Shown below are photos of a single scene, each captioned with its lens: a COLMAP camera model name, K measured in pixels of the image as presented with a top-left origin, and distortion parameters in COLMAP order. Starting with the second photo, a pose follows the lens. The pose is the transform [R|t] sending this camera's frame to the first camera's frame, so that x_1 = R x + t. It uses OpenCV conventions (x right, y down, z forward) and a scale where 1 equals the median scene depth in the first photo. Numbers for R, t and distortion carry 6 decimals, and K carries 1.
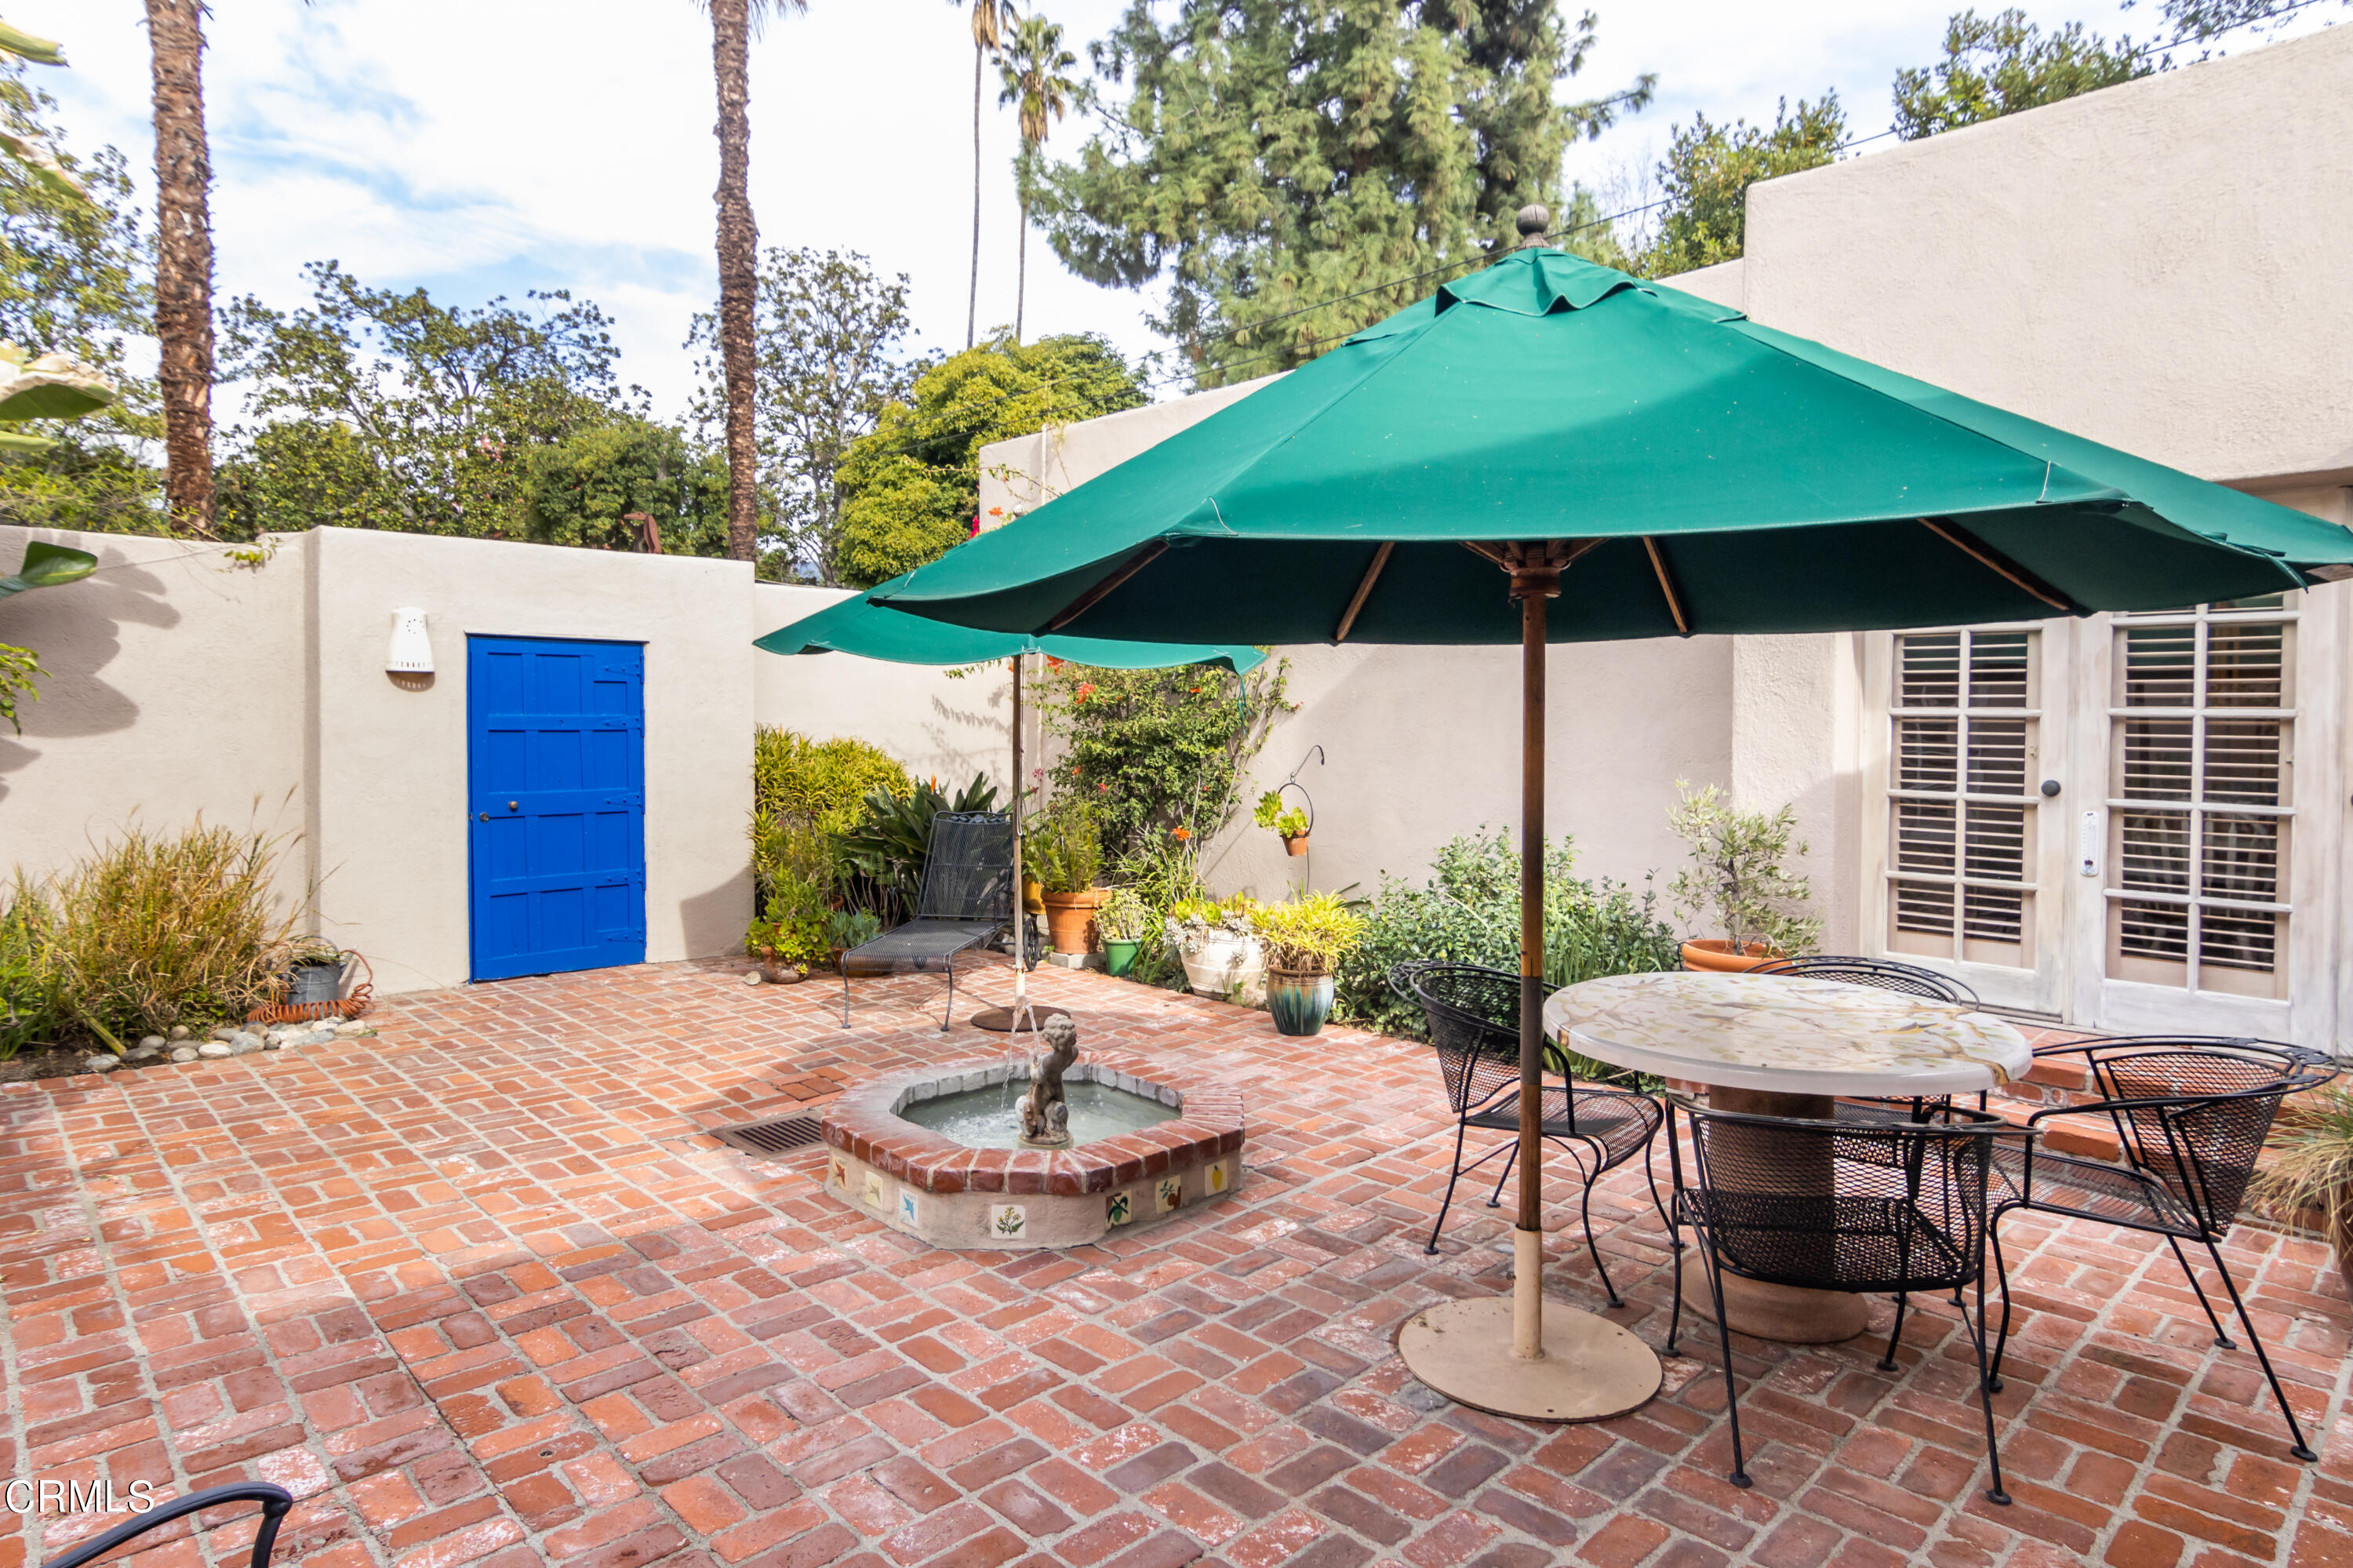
lens RADIAL K [[1353.8, 0, 1178.6], [0, 1353.8, 748.9], [0, 0, 1]] dist [-0.005088, 0.001346]
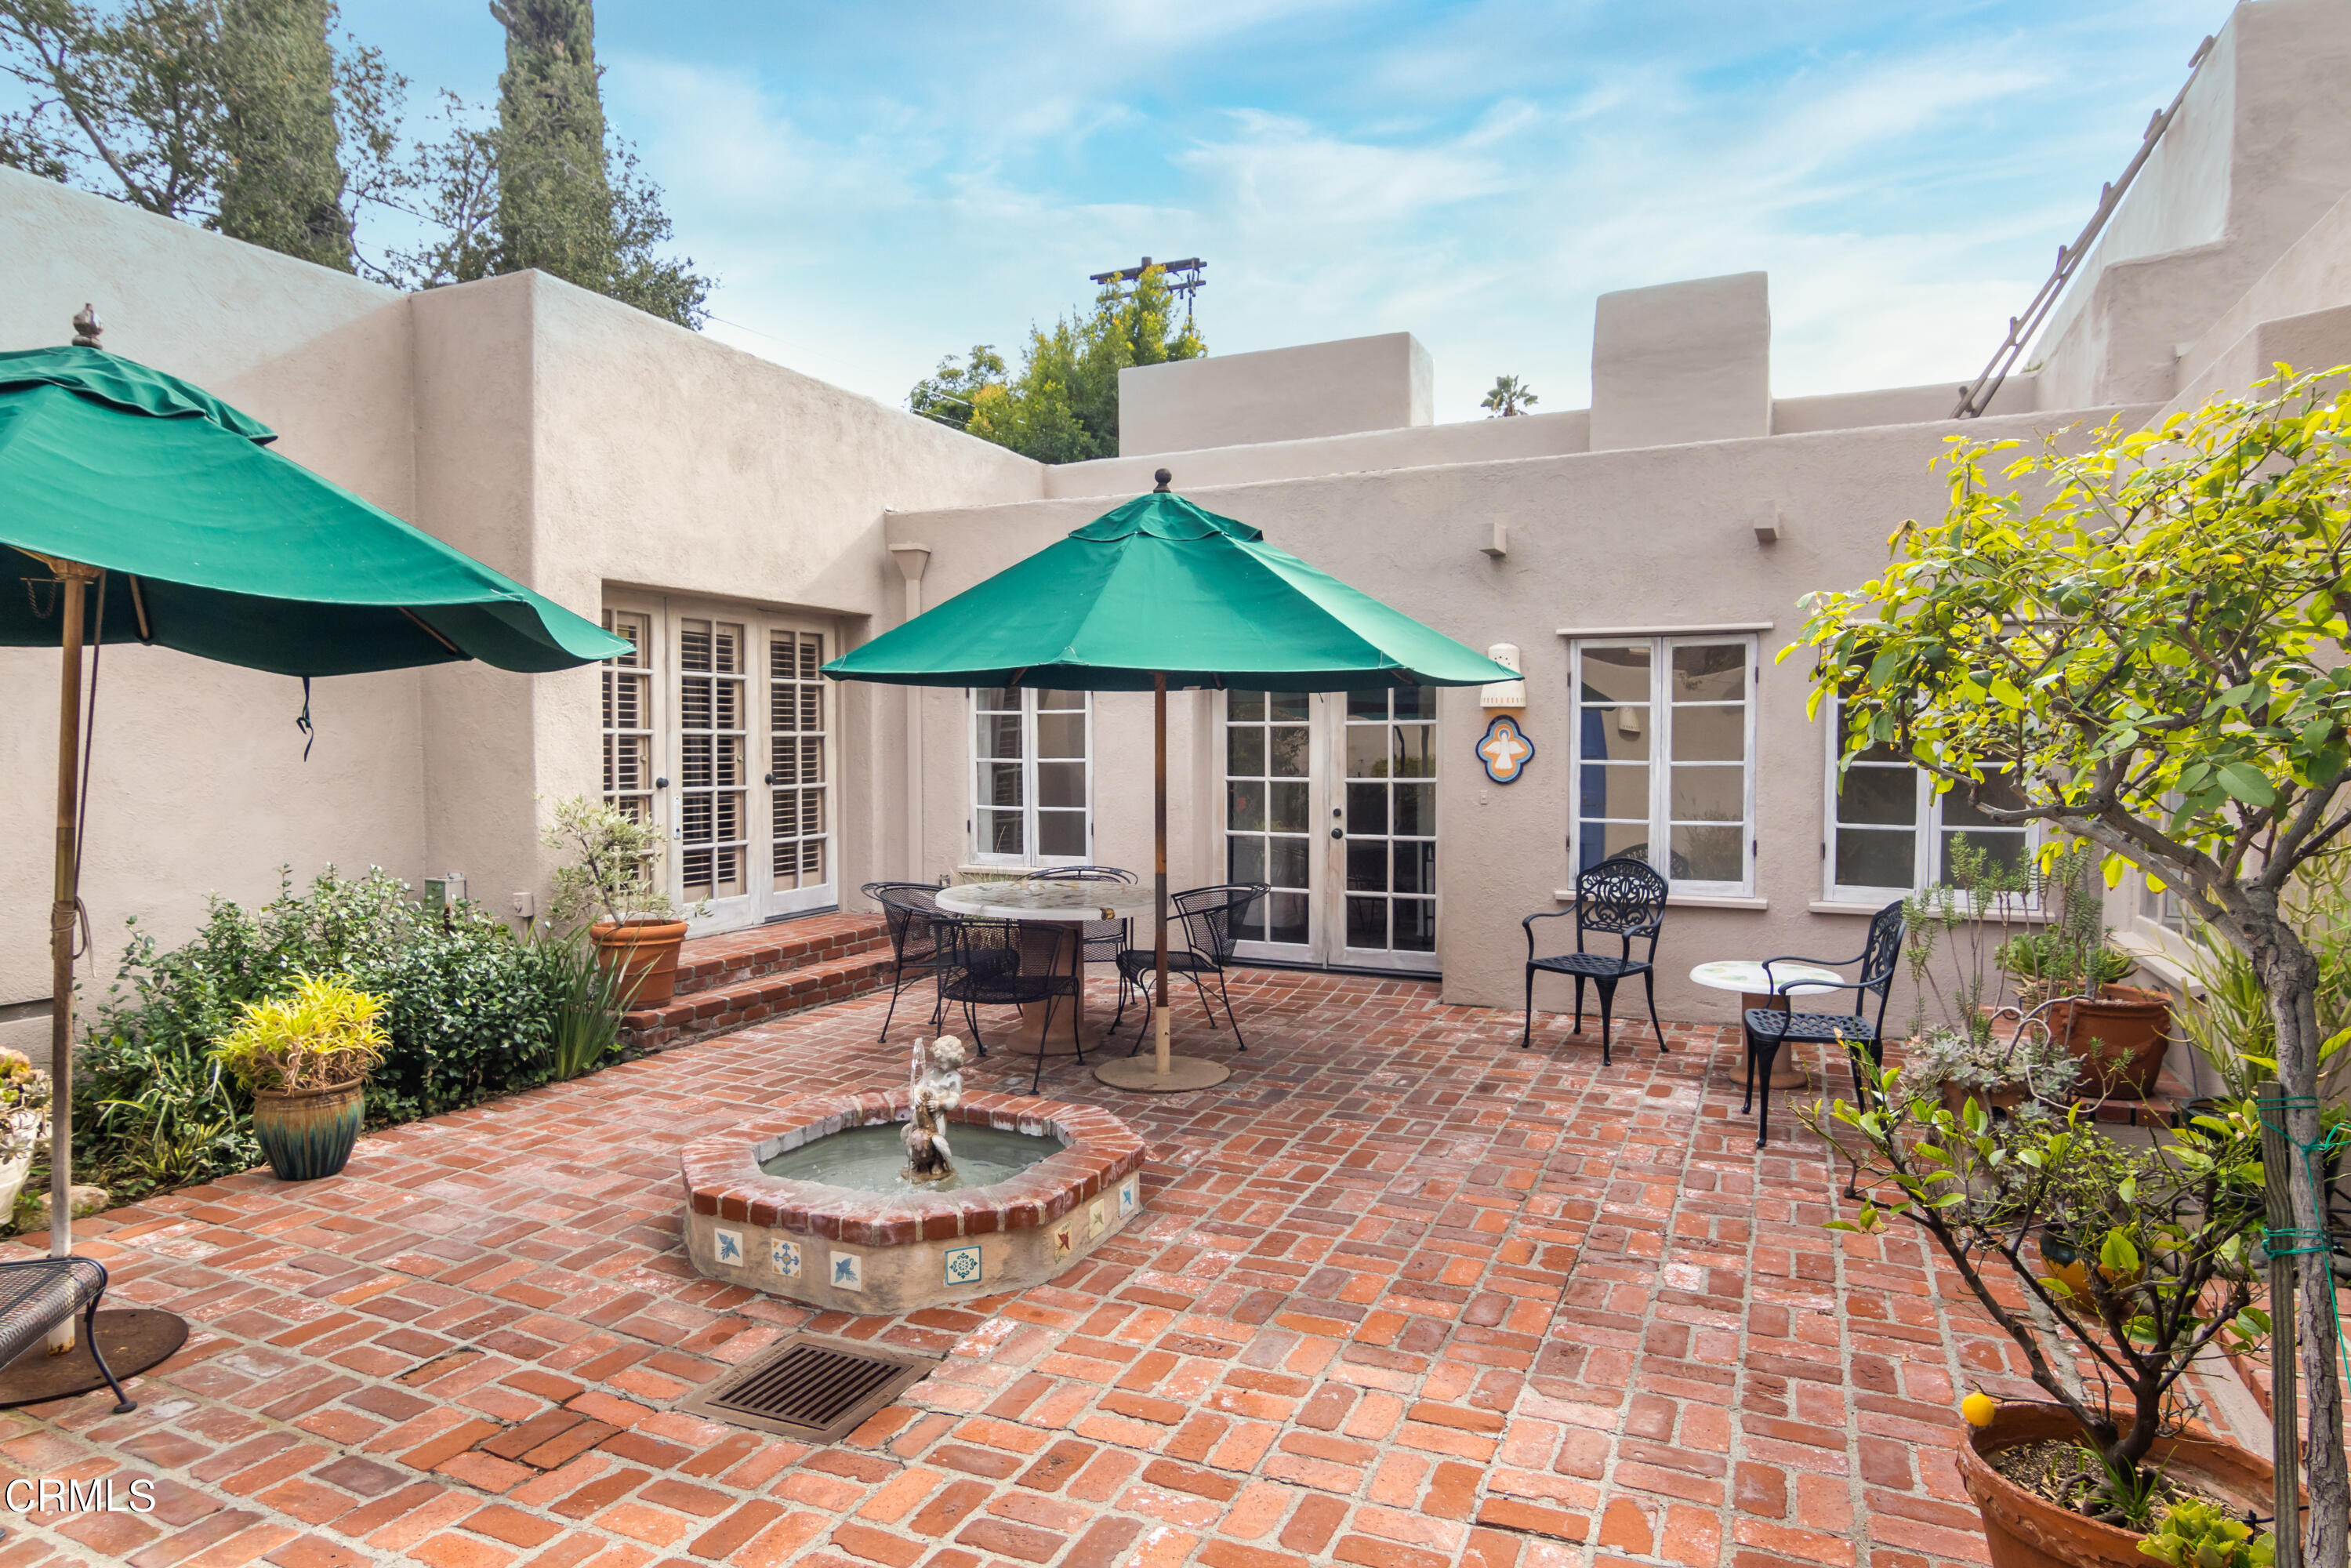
lens RADIAL K [[1207.9, 0, 1175.5], [0, 1207.9, 784.0], [0, 0, 1]] dist [-0.021944, -0.000020]
pose [[-0.334186, -0.042438, 0.941551, -1.166120], [0.024707, 0.998248, 0.053763, -0.040575], [-0.942183, 0.041229, -0.332552, 1.349479]]
